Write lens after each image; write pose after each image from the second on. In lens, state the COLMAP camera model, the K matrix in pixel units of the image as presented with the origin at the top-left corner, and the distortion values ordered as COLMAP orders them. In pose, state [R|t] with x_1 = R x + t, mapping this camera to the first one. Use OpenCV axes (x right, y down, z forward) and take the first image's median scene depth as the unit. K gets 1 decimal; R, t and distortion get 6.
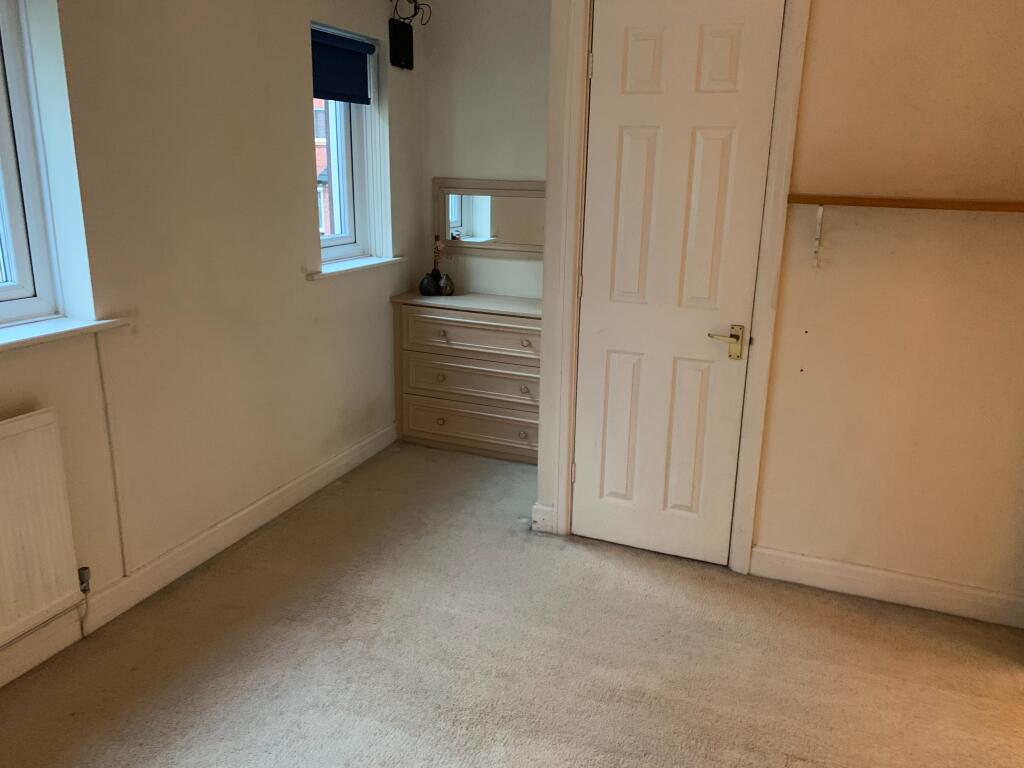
lens RADIAL K [[789.0, 0, 512.0], [0, 789.0, 384.0], [0, 0, 1]] dist [-0.008599, -0.000756]
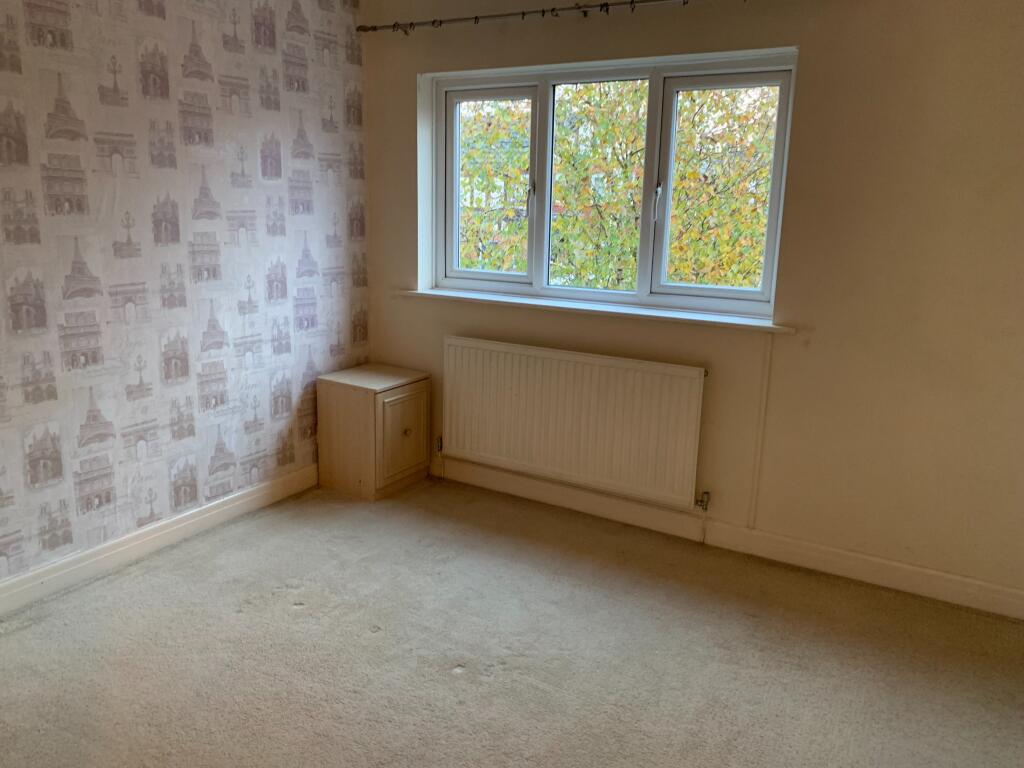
lens RADIAL K [[789.0, 0, 512.0], [0, 789.0, 384.0], [0, 0, 1]] dist [-0.008599, -0.000756]
pose [[-0.157036, 0.198691, -0.967399, 0.787162], [-0.301957, 0.922984, 0.238585, -0.164733], [0.940299, 0.329580, -0.084946, 0.712067]]
